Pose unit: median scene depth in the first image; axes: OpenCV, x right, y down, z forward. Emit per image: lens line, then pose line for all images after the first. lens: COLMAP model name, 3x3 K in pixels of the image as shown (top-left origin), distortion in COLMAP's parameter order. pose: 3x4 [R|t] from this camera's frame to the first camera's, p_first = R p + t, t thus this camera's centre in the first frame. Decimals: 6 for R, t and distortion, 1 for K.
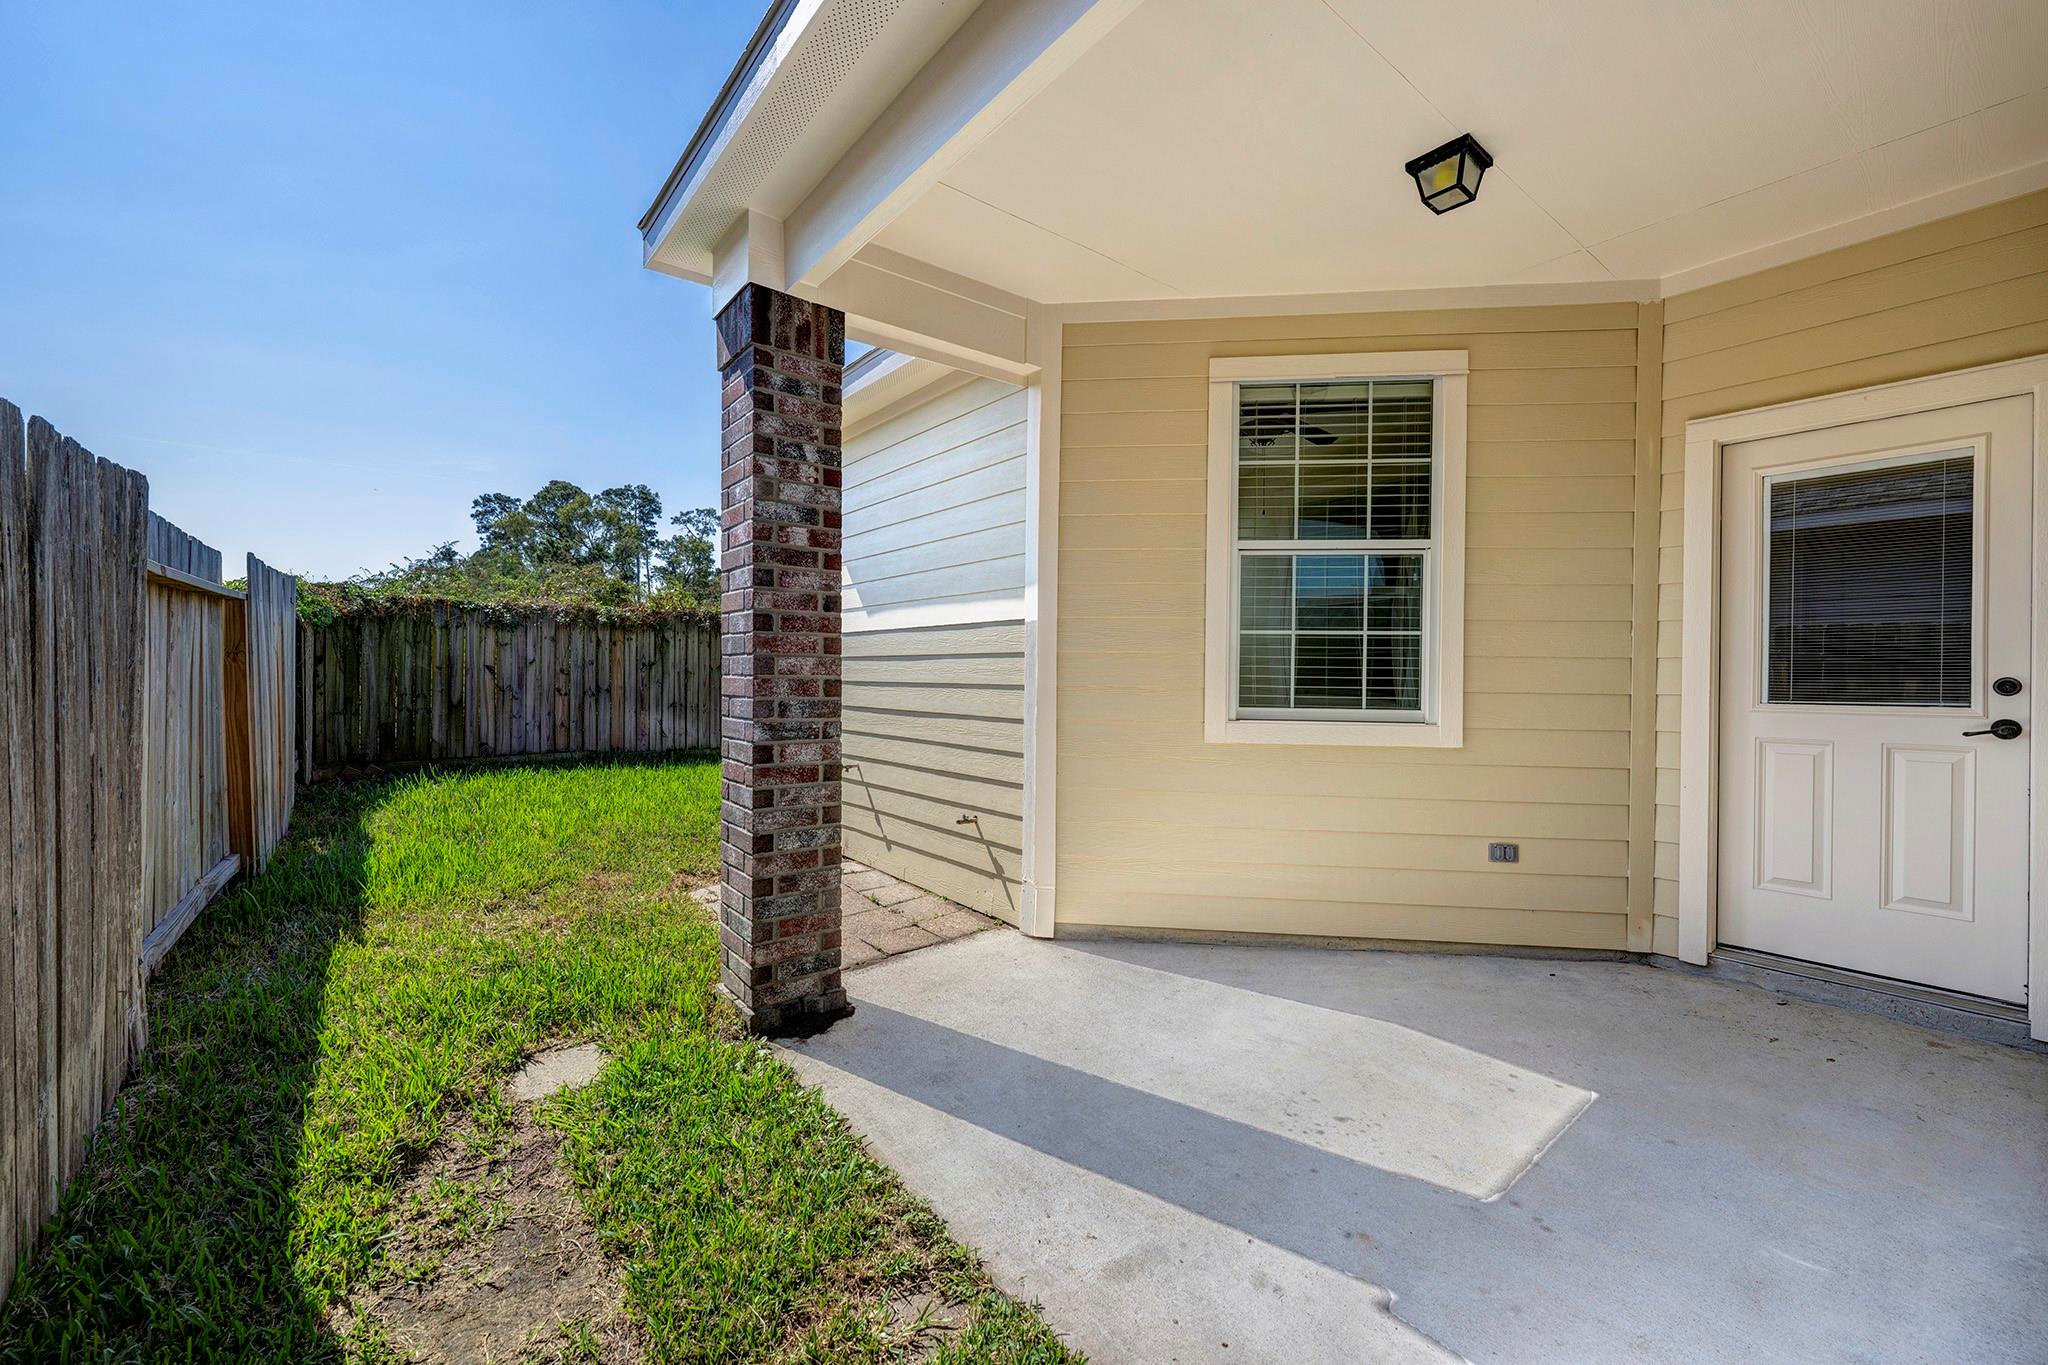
lens RADIAL K [[806.6, 0, 1018.8], [0, 806.6, 682.8], [0, 0, 1]] dist [-0.000374, 0.000010]
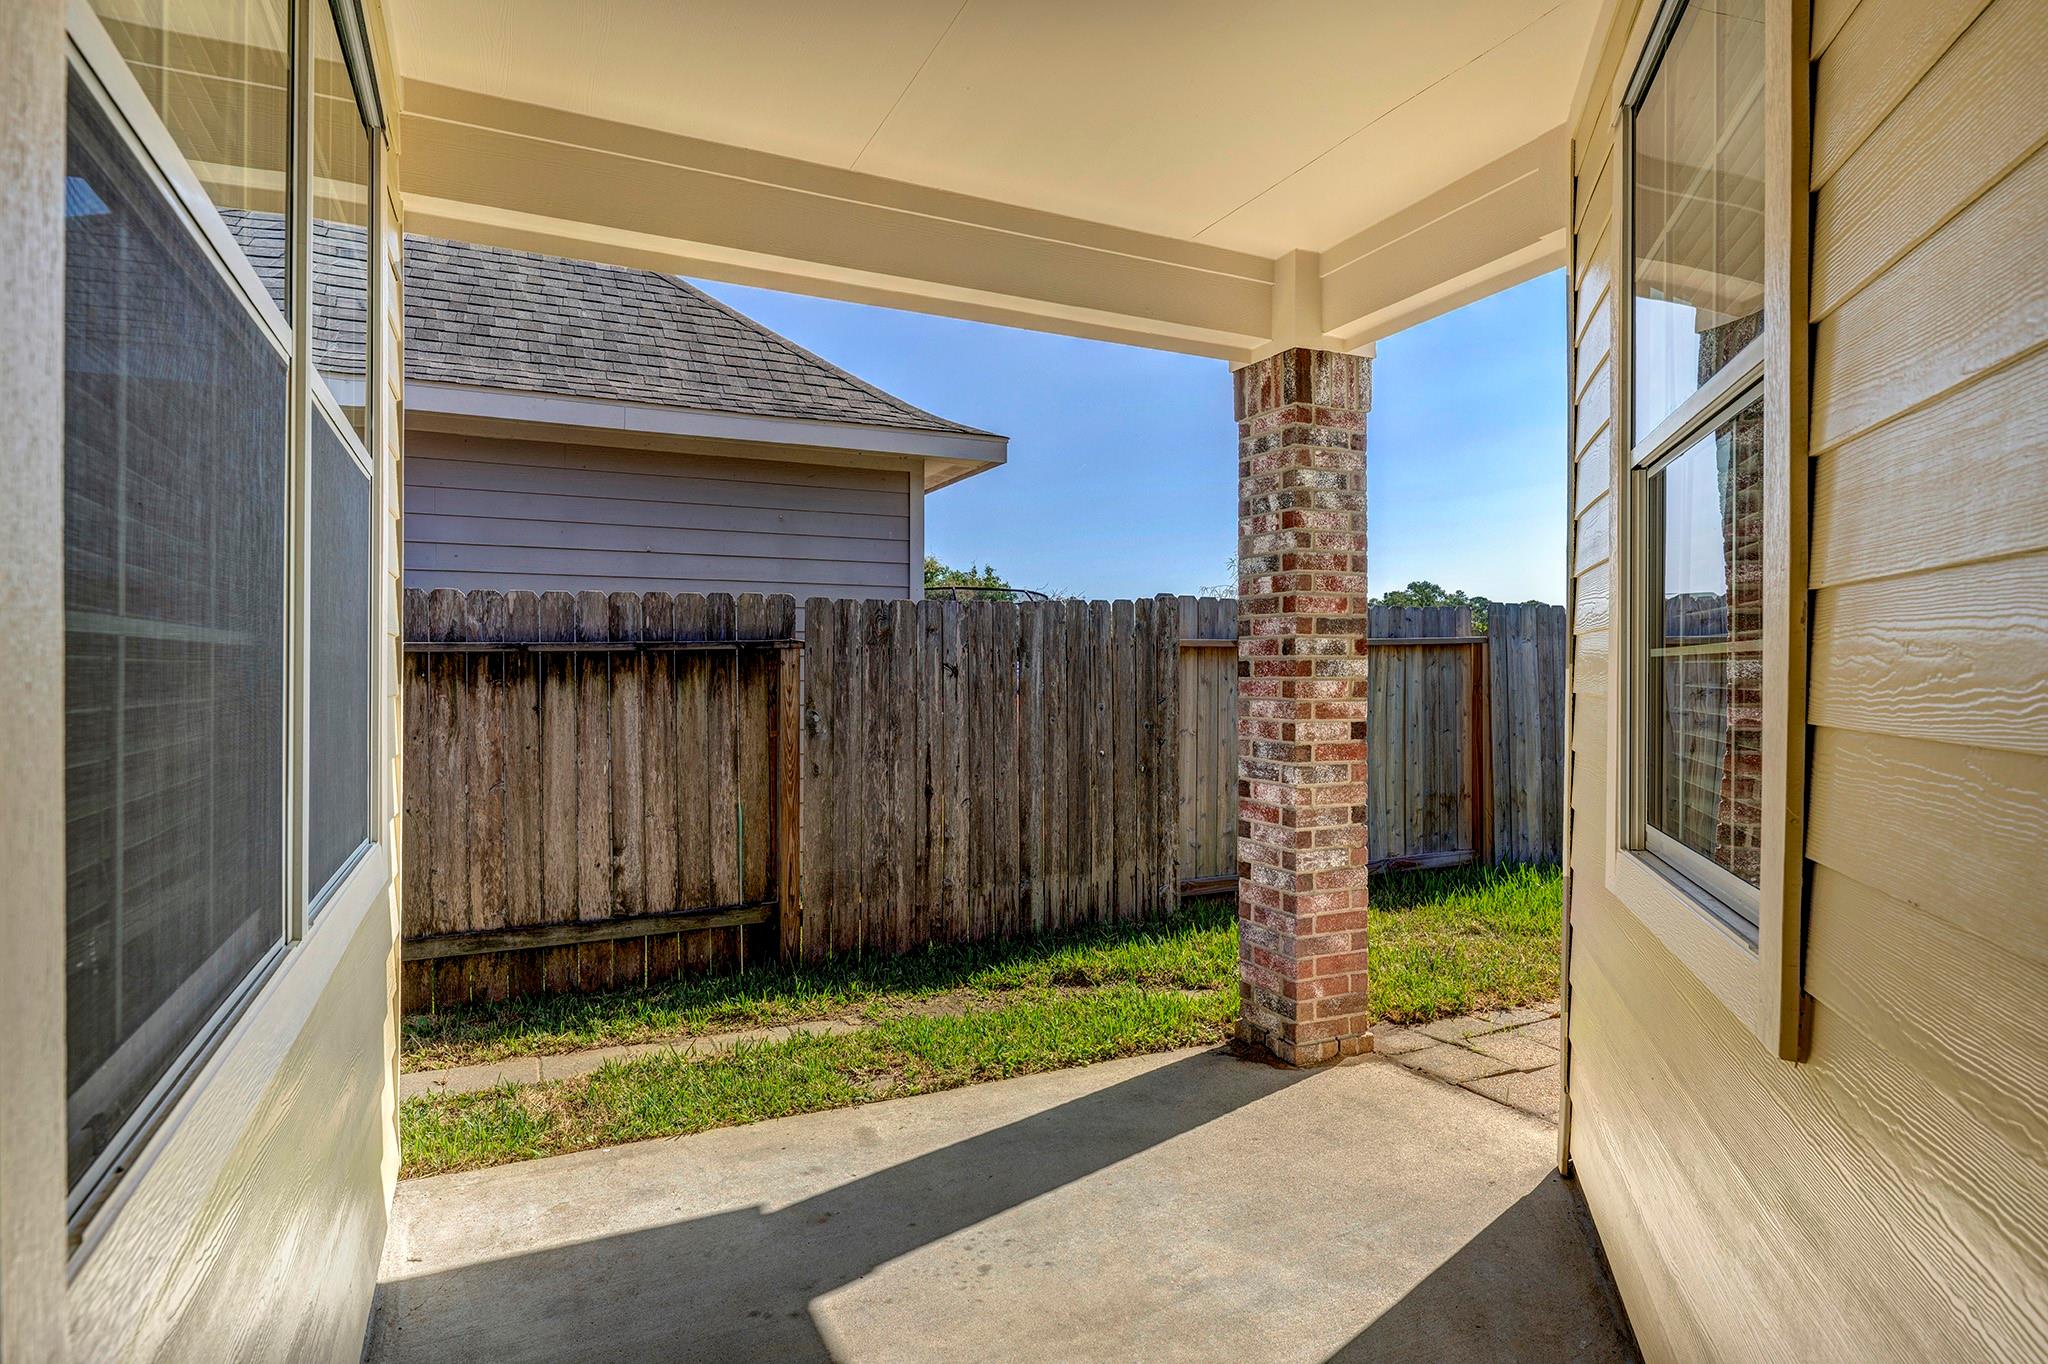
lens RADIAL K [[1093.6, 0, 1020.6], [0, 1093.6, 676.5], [0, 0, 1]] dist [0.000404, -0.000003]
pose [[-0.224197, -0.005200, -0.974530, 1.177730], [-0.013809, 0.999902, -0.002159, -0.055396], [0.974446, 0.012973, -0.224247, 1.007991]]
